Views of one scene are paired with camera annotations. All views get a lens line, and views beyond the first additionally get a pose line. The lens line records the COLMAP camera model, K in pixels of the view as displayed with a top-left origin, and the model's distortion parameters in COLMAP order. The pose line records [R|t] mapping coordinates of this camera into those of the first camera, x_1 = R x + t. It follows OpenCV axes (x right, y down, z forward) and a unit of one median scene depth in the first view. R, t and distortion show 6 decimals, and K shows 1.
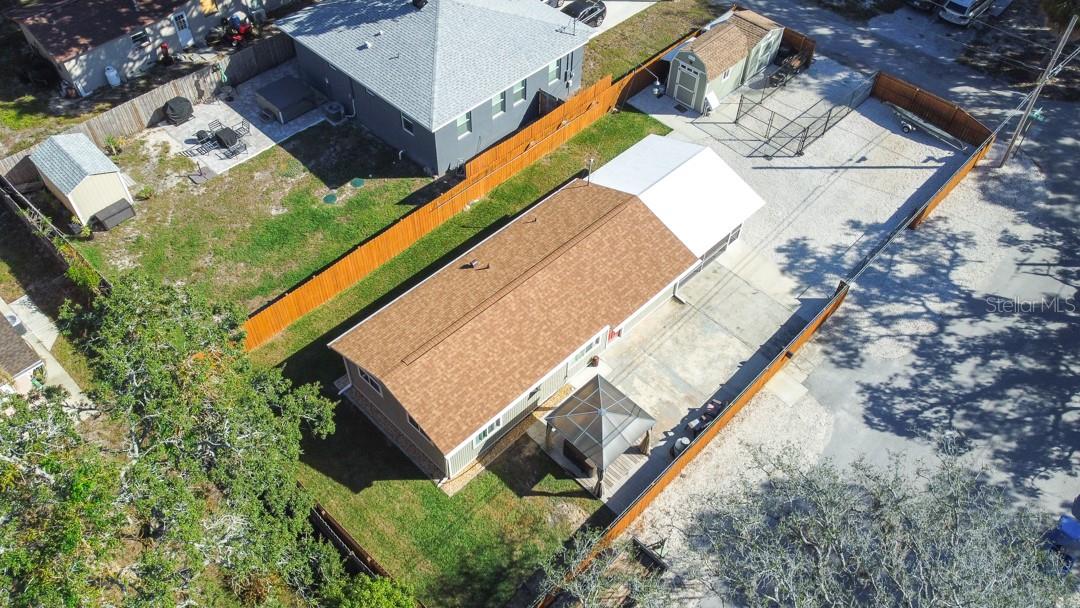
lens RADIAL K [[831.0, 0, 535.6], [0, 831.0, 303.0], [0, 0, 1]] dist [0.004452, -0.010653]
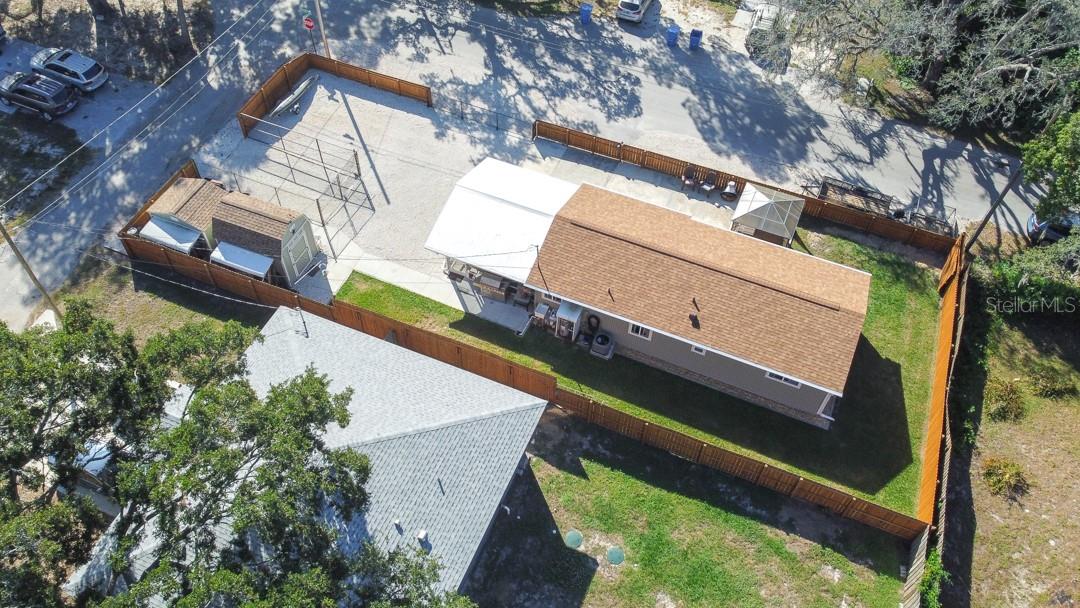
lens RADIAL K [[838.9, 0, 535.6], [0, 838.9, 297.6], [0, 0, 1]] dist [-0.001548, -0.000197]
pose [[-0.365244, -0.743684, 0.559938, -0.510282], [0.694177, 0.183185, 0.696105, -0.815571], [-0.620254, 0.642944, 0.449341, 0.574608]]
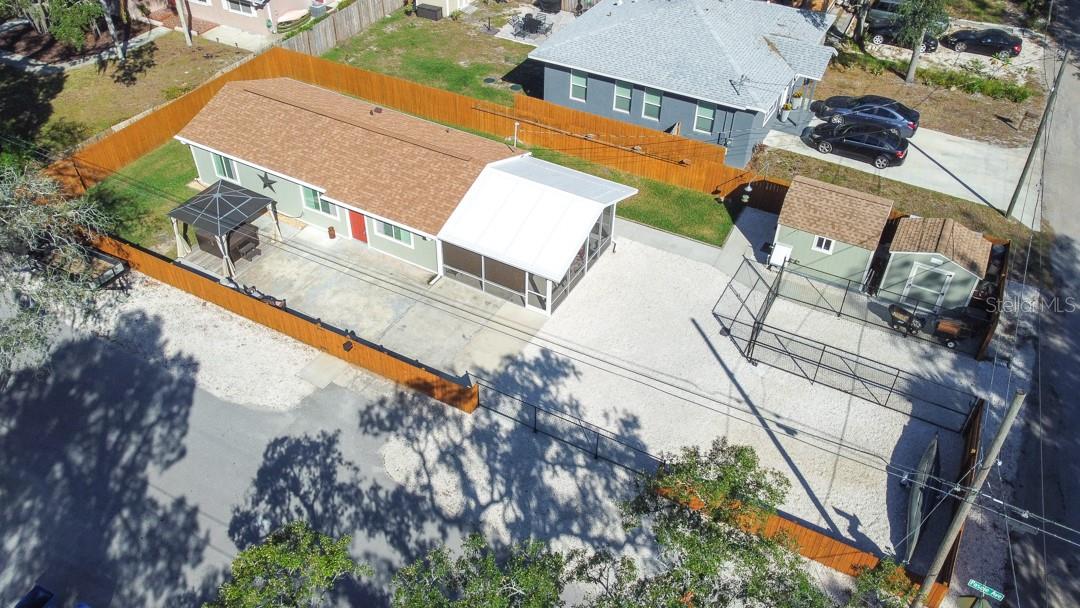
lens RADIAL K [[831.0, 0, 535.6], [0, 831.0, 303.0], [0, 0, 1]] dist [0.004452, -0.010653]
pose [[0.267994, 0.612926, -0.743304, 0.855570], [-0.739485, 0.625396, 0.249083, -0.283134], [0.617529, 0.482909, 0.620852, 0.514468]]
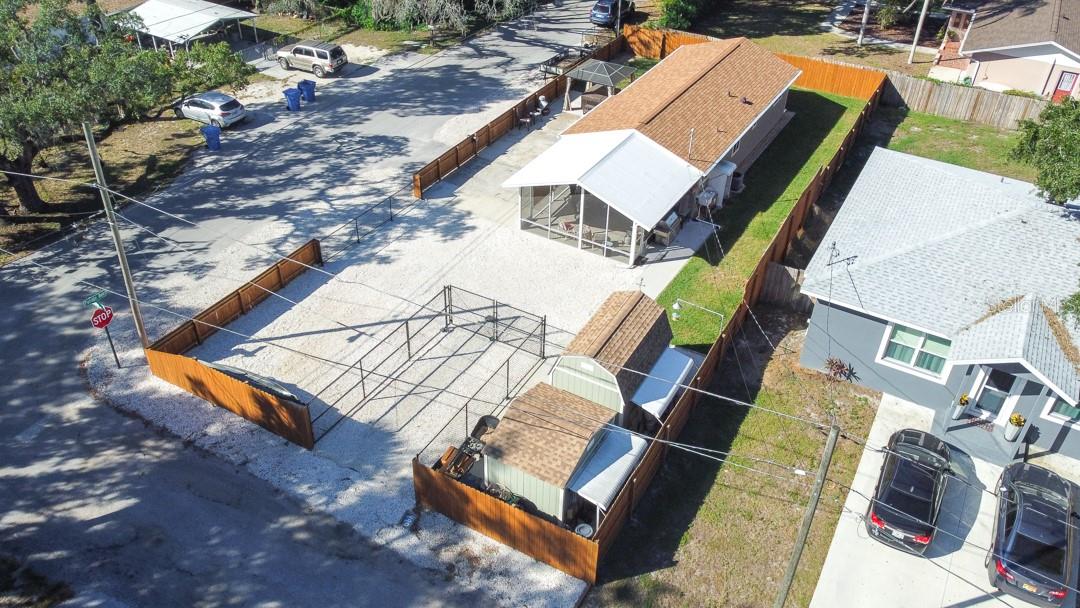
lens RADIAL K [[831.0, 0, 535.6], [0, 831.0, 303.0], [0, 0, 1]] dist [0.004452, -0.010653]
pose [[-0.968811, 0.118395, -0.217688, 0.450190], [-0.209759, 0.075900, 0.974803, -1.000613], [0.131934, 0.990062, -0.048698, 1.170952]]
